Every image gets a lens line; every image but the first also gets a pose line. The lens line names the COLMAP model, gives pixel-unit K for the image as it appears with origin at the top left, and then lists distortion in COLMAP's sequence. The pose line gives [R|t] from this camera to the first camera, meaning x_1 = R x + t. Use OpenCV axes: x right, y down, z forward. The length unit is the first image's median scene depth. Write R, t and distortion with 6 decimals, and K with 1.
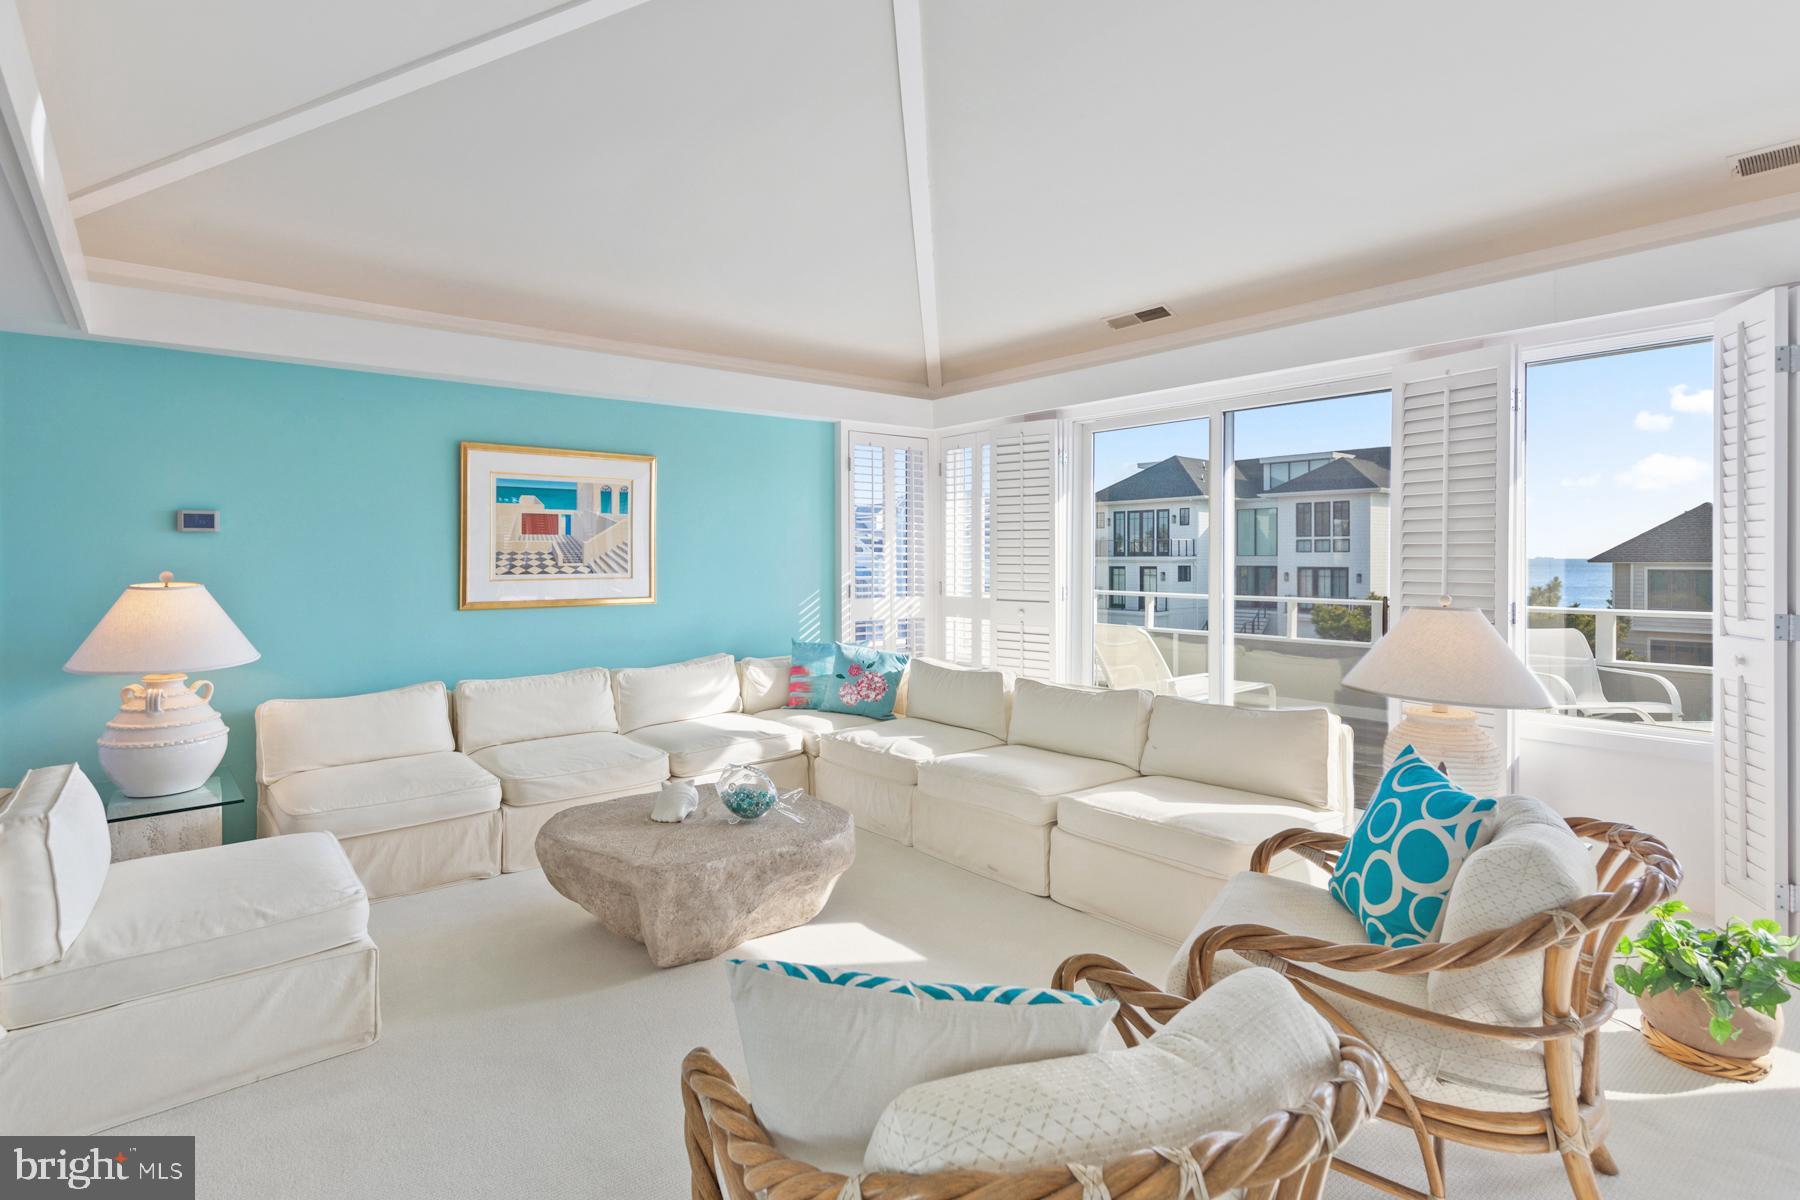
lens RADIAL K [[871.4, 0, 897.2], [0, 871.4, 590.2], [0, 0, 1]] dist [-0.003966, -0.000709]
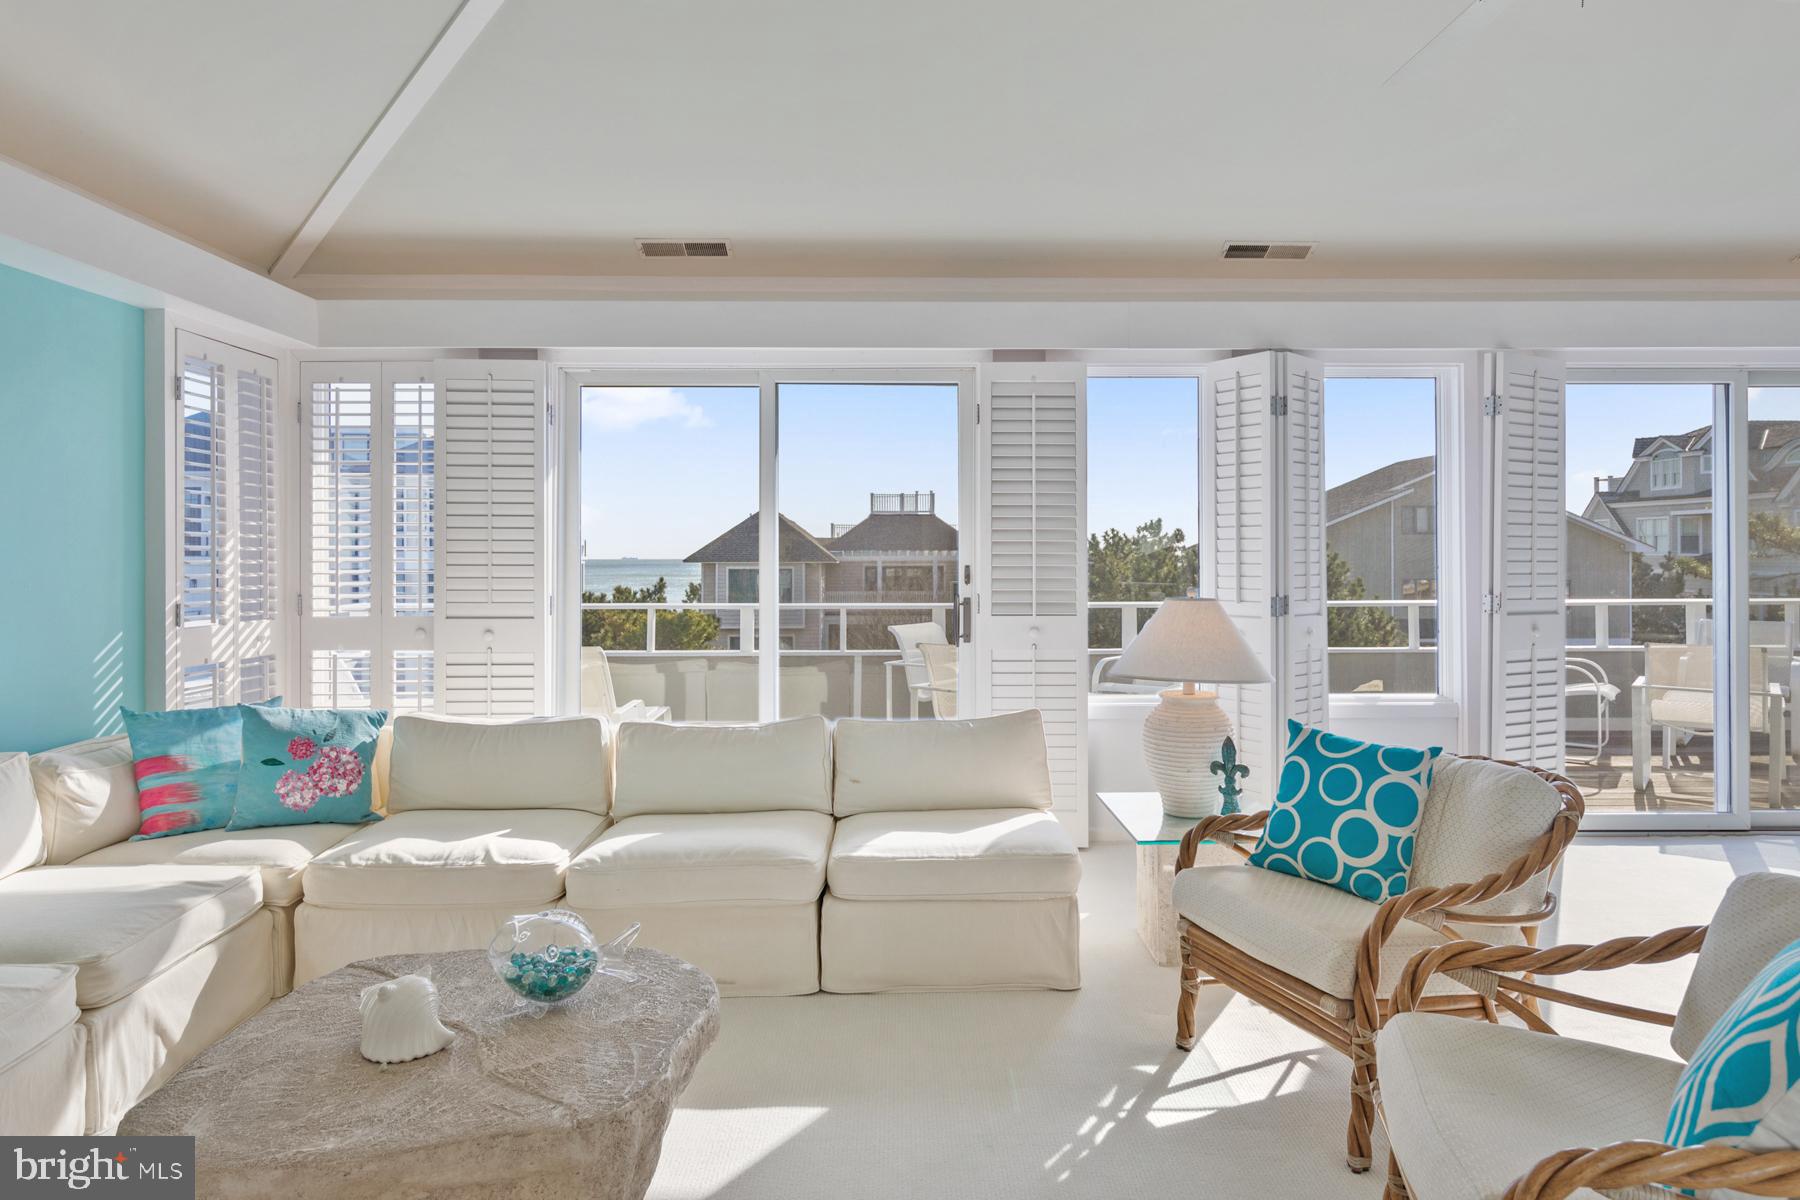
lens RADIAL K [[1118.3, 0, 896.8], [0, 1118.3, 585.8], [0, 0, 1]] dist [0.006810, 0.002271]
pose [[0.618685, -0.019529, 0.785396, -0.391739], [0.029185, 0.999572, 0.001865, -0.006014], [-0.785097, 0.021768, 0.618991, 0.225860]]
